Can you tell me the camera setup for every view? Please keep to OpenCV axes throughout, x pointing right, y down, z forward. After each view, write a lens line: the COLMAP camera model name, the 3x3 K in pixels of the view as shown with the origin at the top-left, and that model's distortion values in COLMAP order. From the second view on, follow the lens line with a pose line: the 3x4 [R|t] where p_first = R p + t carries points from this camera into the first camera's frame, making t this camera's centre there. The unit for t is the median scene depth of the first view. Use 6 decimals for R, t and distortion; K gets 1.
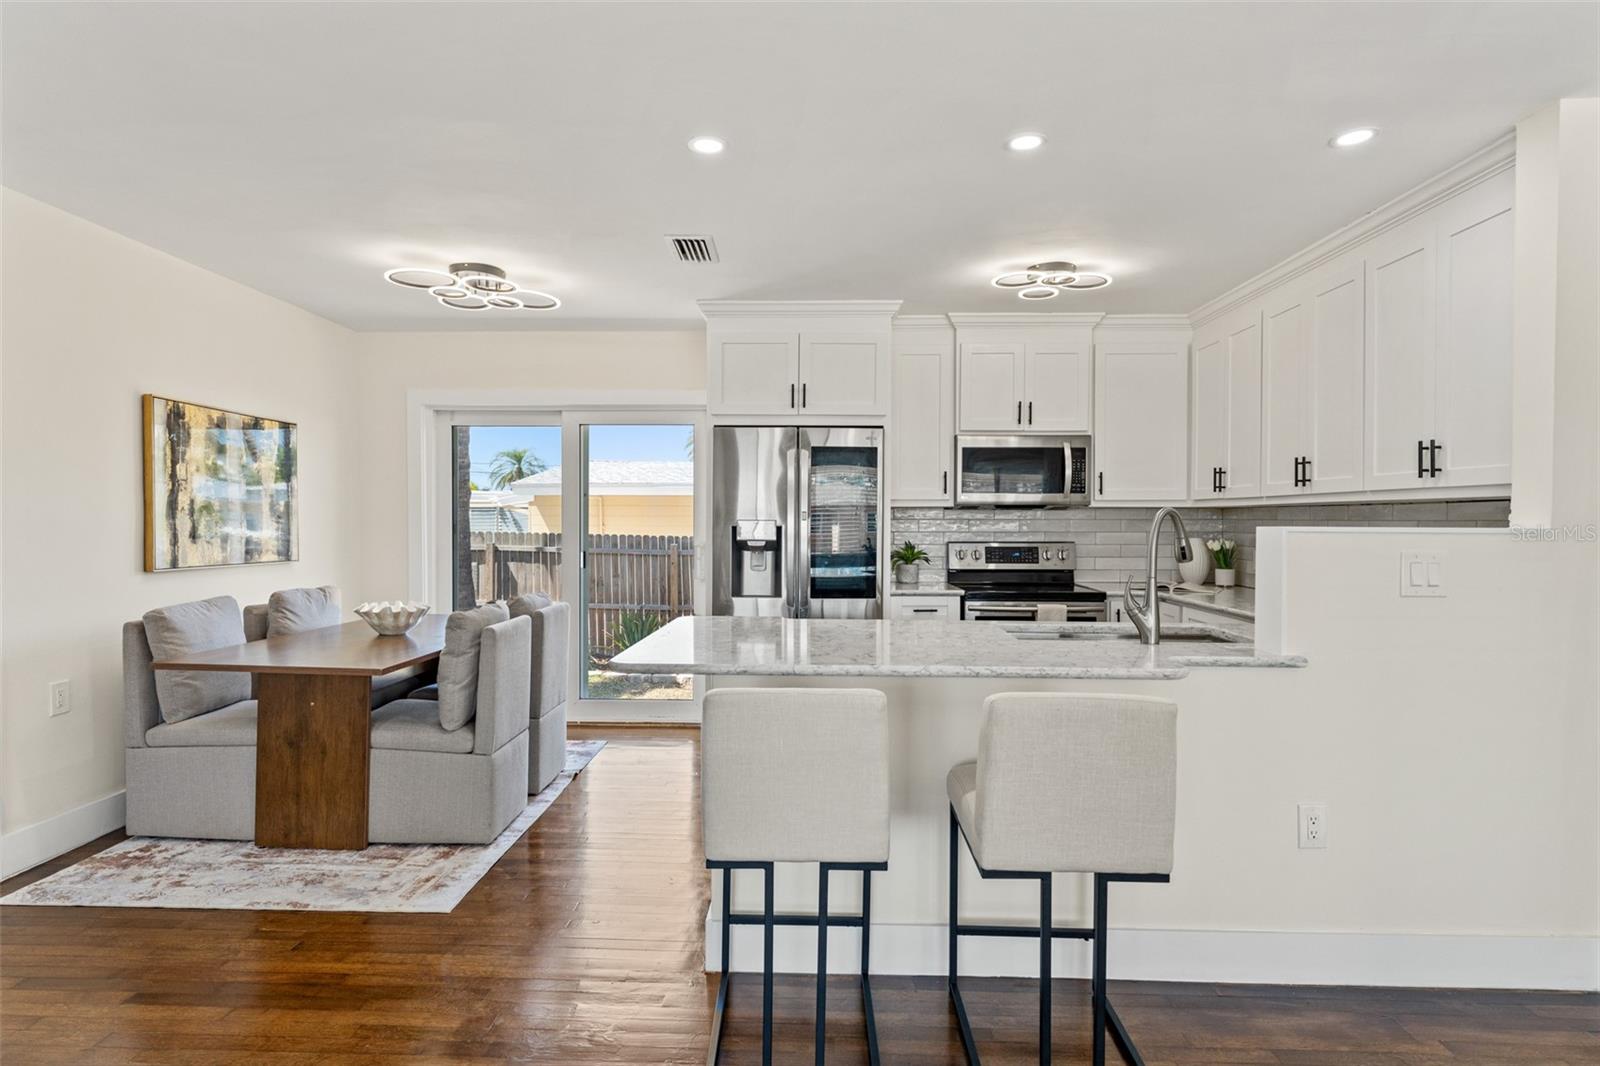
lens RADIAL K [[836.1, 0, 794.2], [0, 836.1, 535.5], [0, 0, 1]] dist [-0.003596, -0.000111]
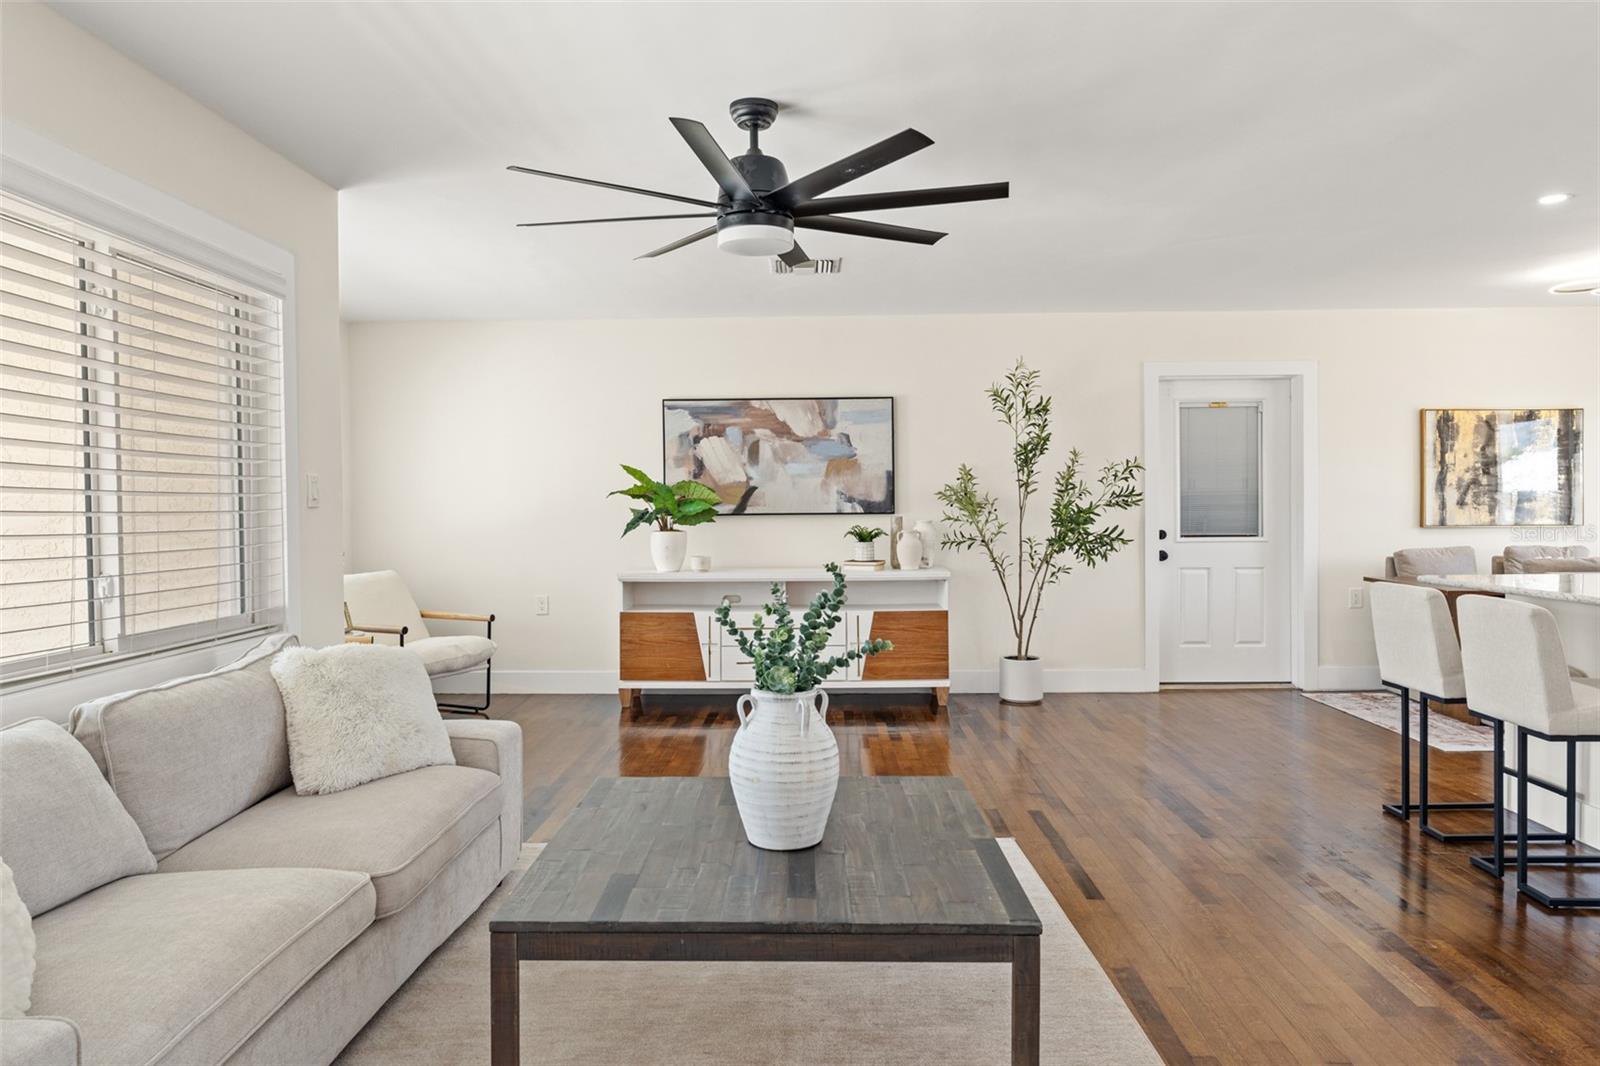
lens RADIAL K [[1047.4, 0, 796.1], [0, 1047.4, 522.9], [0, 0, 1]] dist [0.002020, -0.005949]
pose [[0.002910, 0.012873, -0.999913, 0.990432], [-0.005897, 0.999900, 0.012856, 0.016287], [0.999978, 0.005860, 0.002986, -0.117705]]
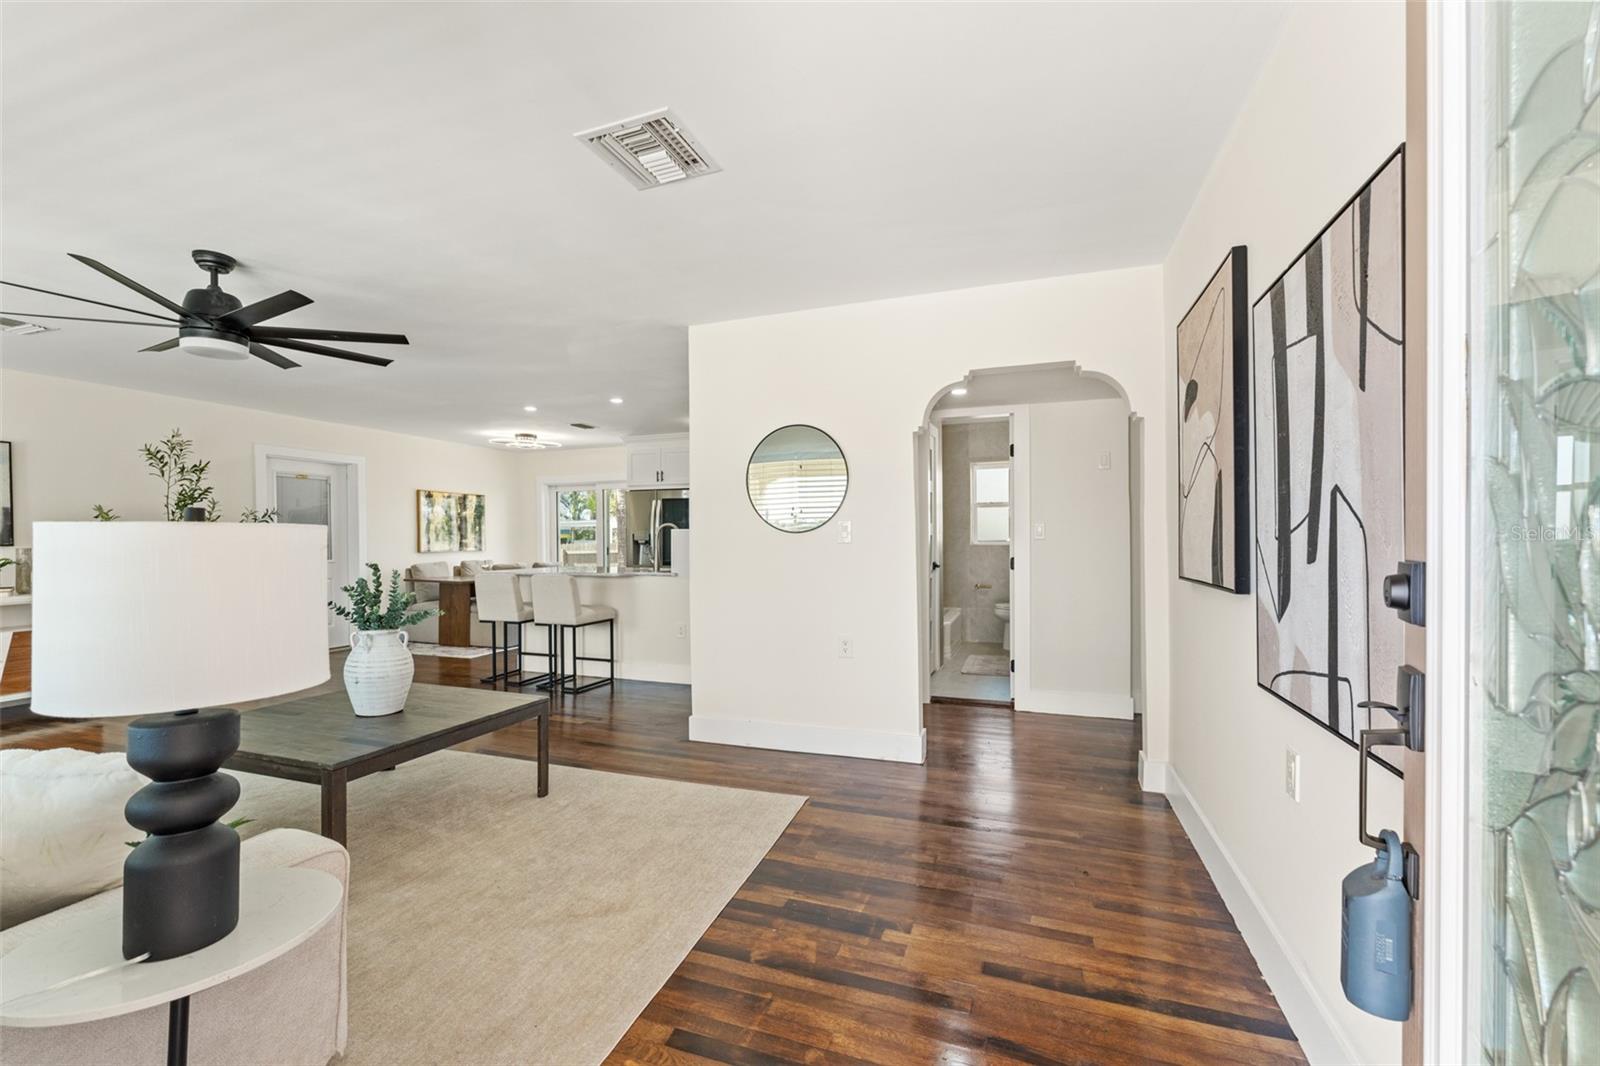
lens RADIAL K [[663.1, 0, 797.6], [0, 663.1, 545.0], [0, 0, 1]] dist [-0.002784, 0.000169]
pose [[0.948127, -0.007398, -0.317805, 1.031238], [0.005278, 0.999958, -0.007532, 0.037613], [0.317848, 0.005463, 0.948126, -0.642550]]
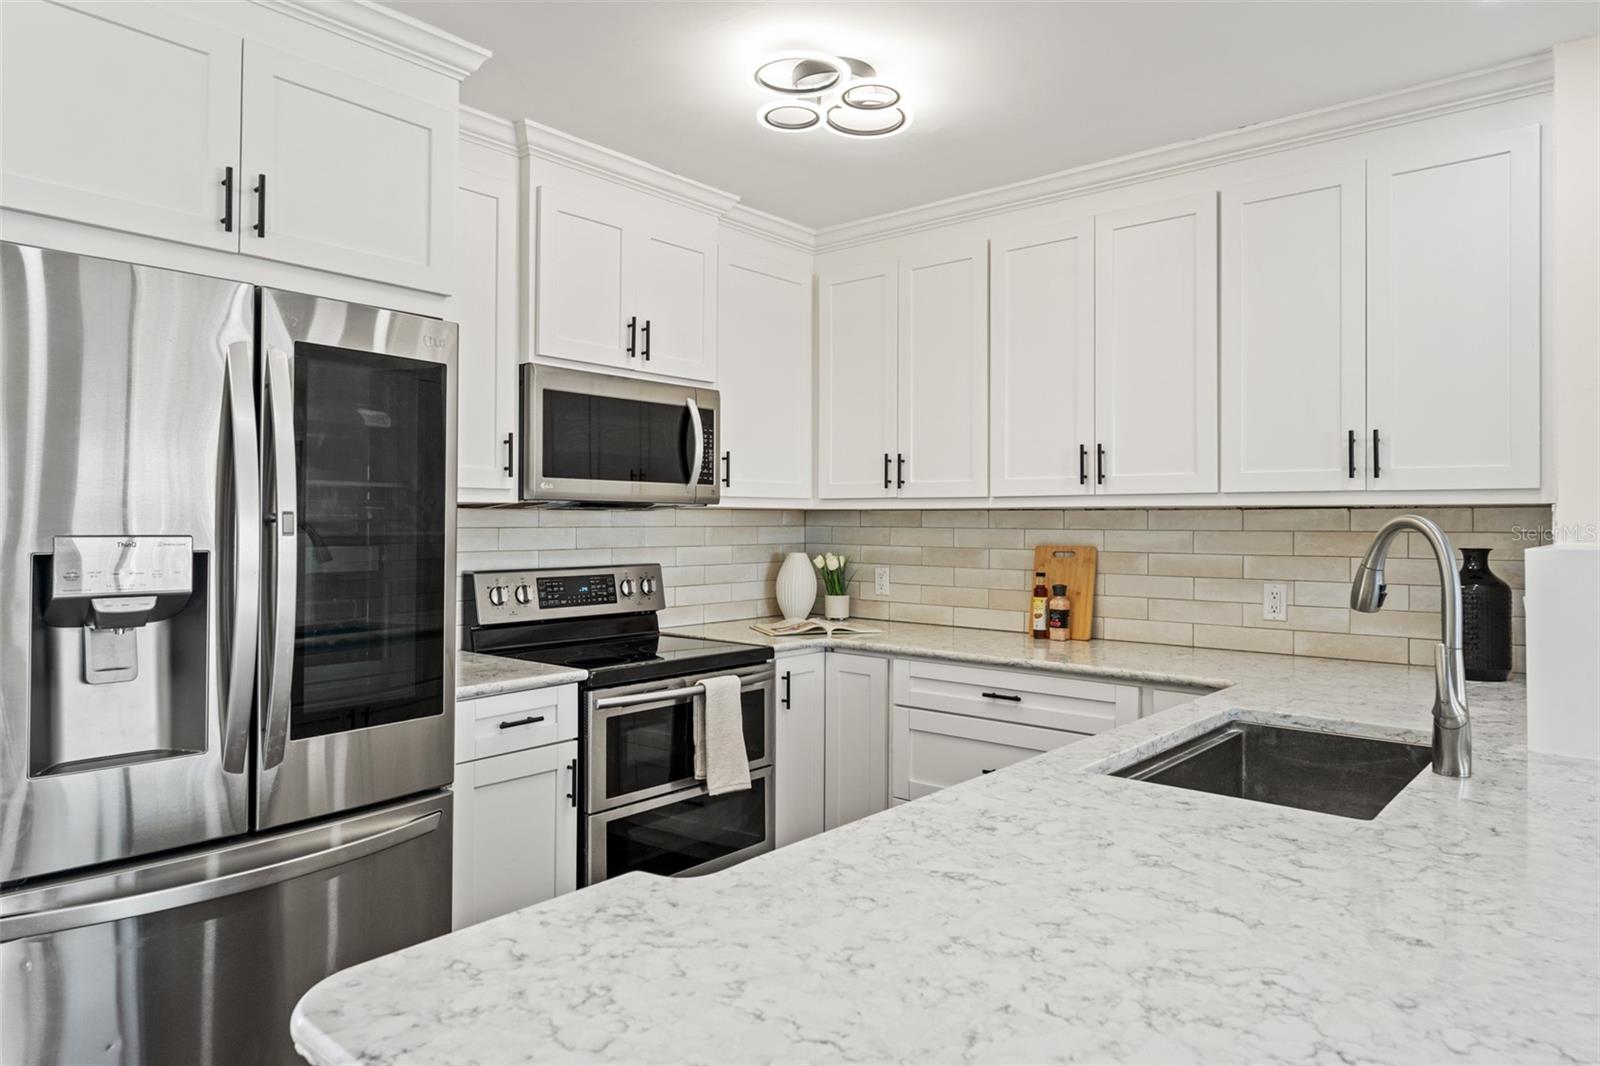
lens RADIAL K [[987.0, 0, 791.6], [0, 987.0, 511.5], [0, 0, 1]] dist [0.008770, -0.000463]
pose [[0.631179, 0.008173, 0.775594, -0.204669], [0.012702, 0.999701, -0.020872, -0.017841], [-0.775533, 0.023026, 0.630887, 0.592445]]
